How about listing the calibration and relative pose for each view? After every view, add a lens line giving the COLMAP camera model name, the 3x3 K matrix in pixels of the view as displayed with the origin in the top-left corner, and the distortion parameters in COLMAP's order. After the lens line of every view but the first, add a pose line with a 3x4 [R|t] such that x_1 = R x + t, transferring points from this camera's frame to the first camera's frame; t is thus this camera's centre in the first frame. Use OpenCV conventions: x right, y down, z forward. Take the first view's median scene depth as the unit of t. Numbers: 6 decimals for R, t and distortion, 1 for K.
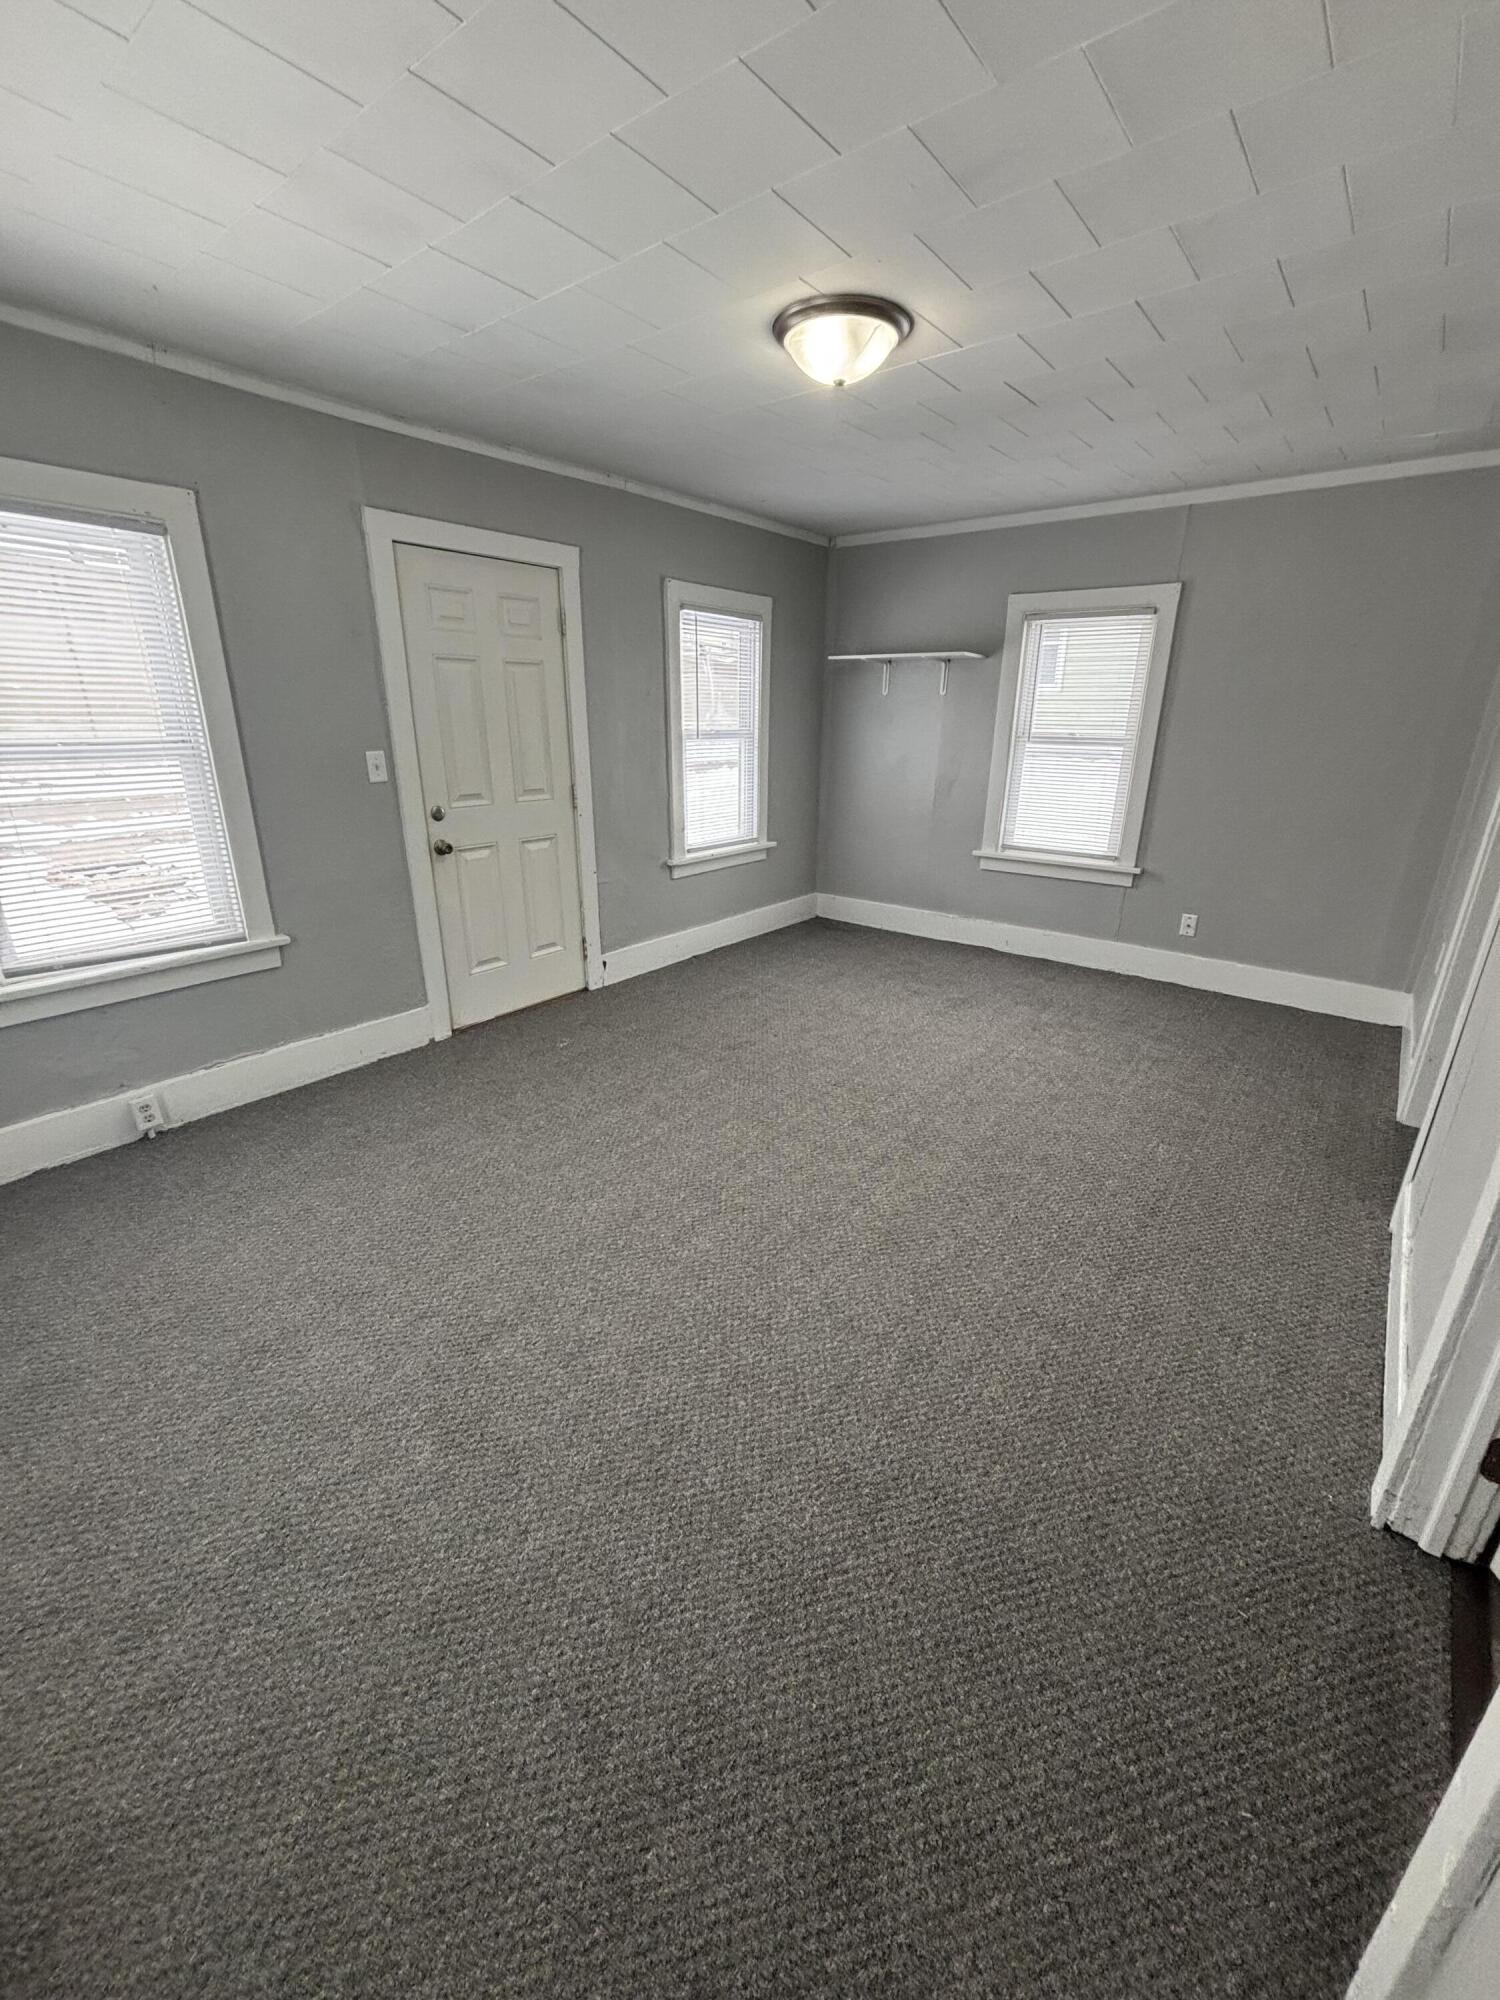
lens RADIAL K [[795.7, 0, 750.0], [0, 795.7, 1000.0], [0, 0, 1]] dist [0.008076, 0.000041]
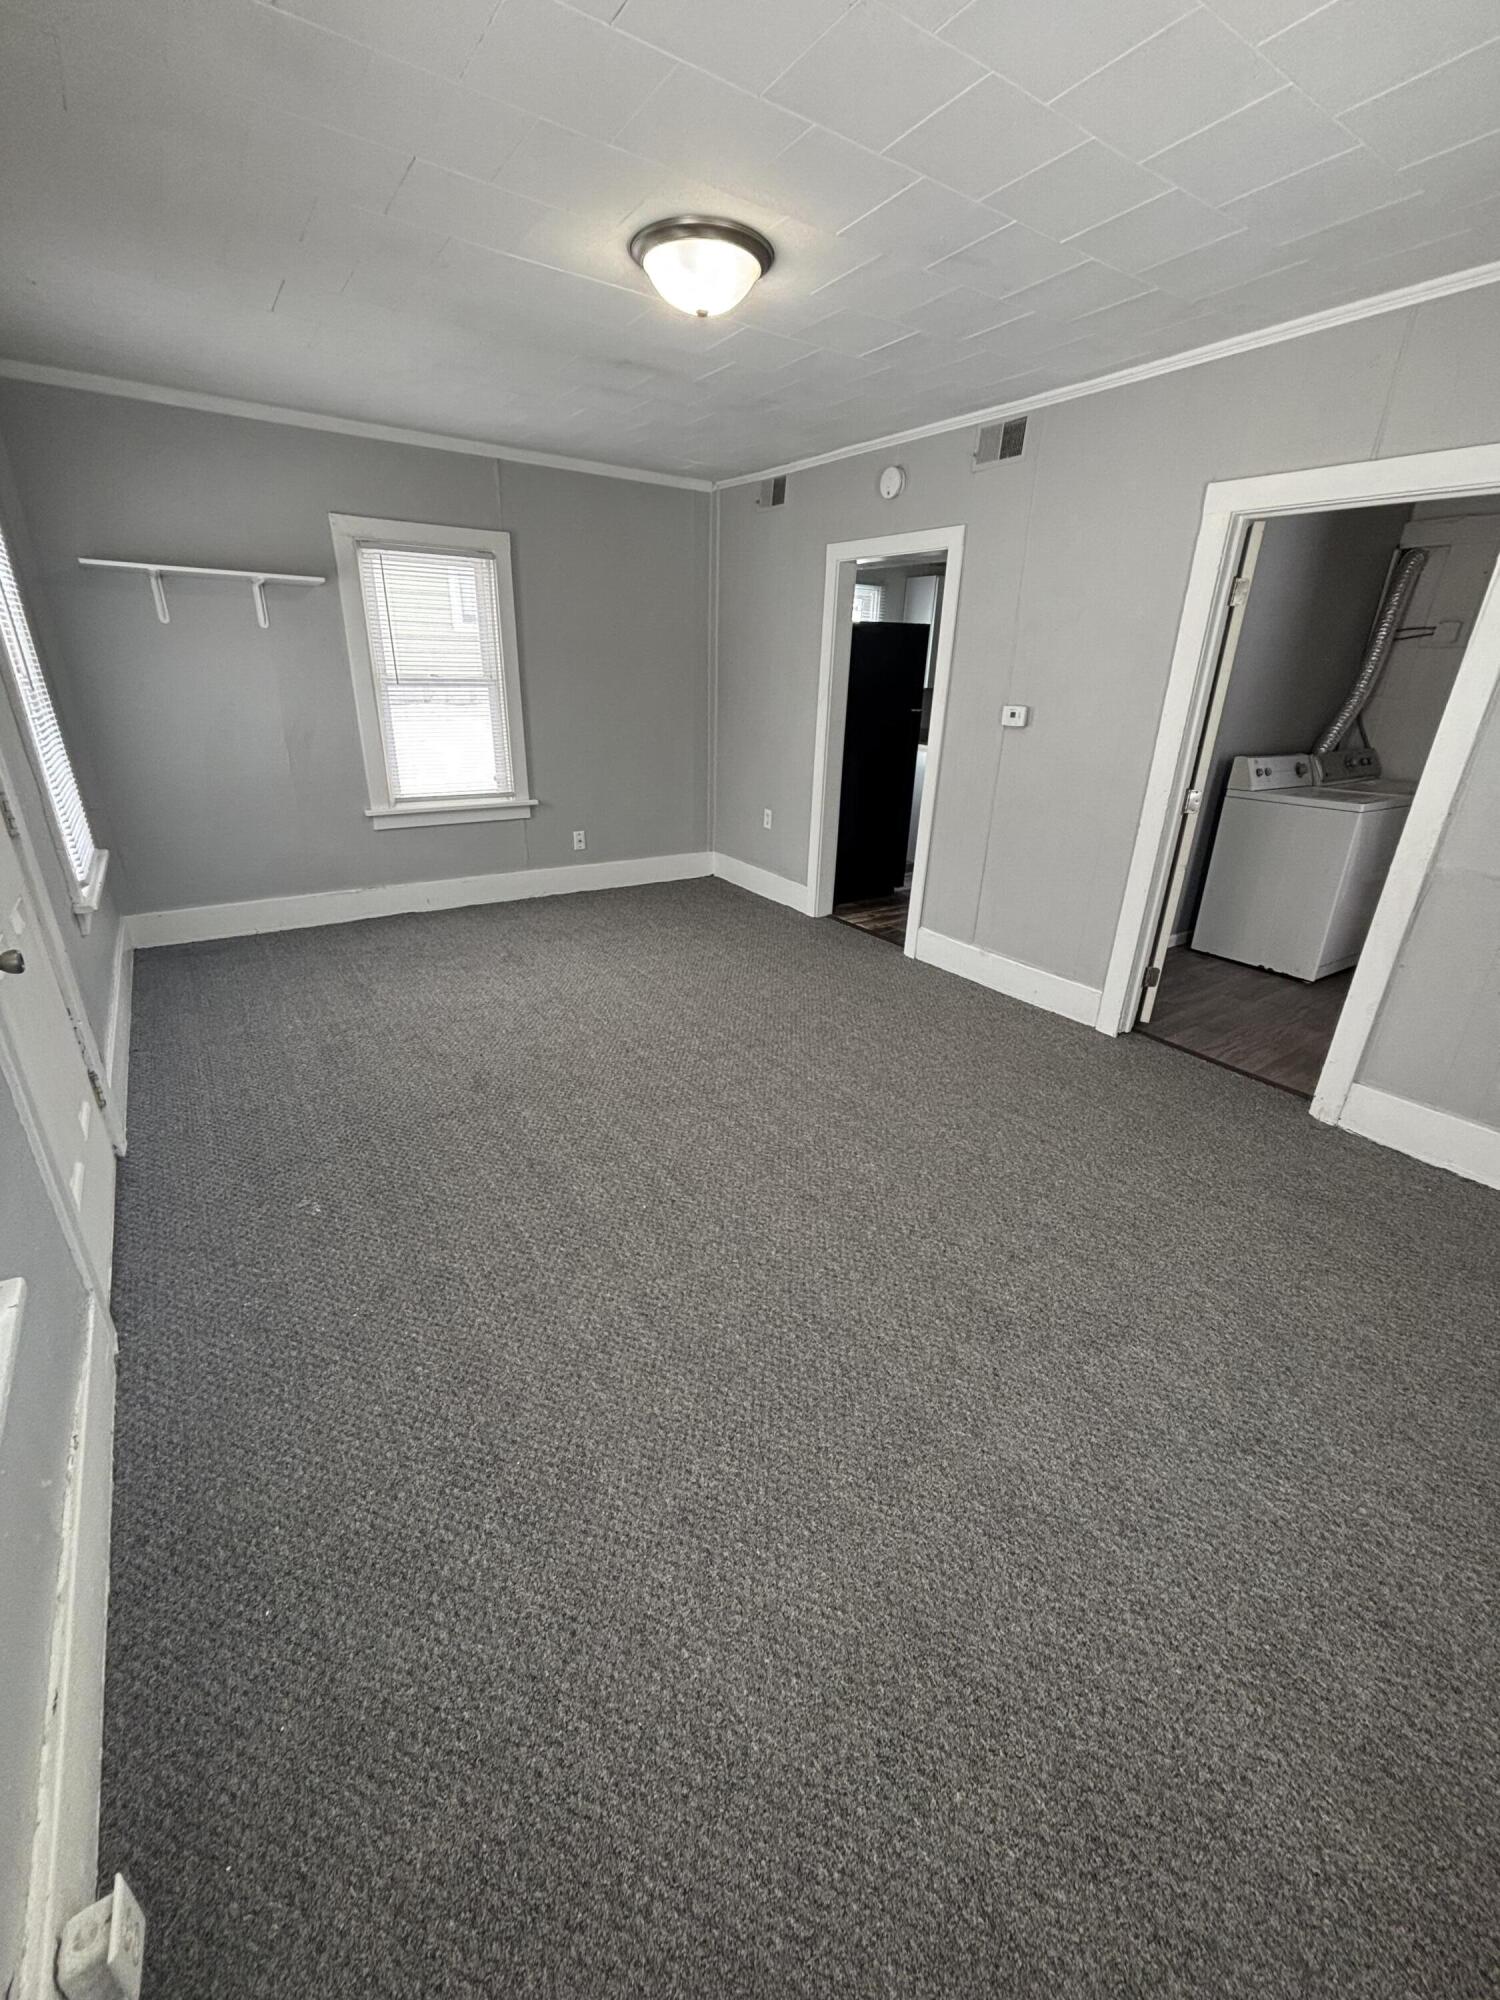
lens RADIAL K [[795.7, 0, 750.0], [0, 795.7, 1000.0], [0, 0, 1]] dist [0.008076, 0.000041]
pose [[0.294329, -0.367415, 0.882256, -0.500703], [0.298224, 0.912361, 0.280462, -0.131214], [-0.907983, 0.180562, 0.378106, 0.356225]]
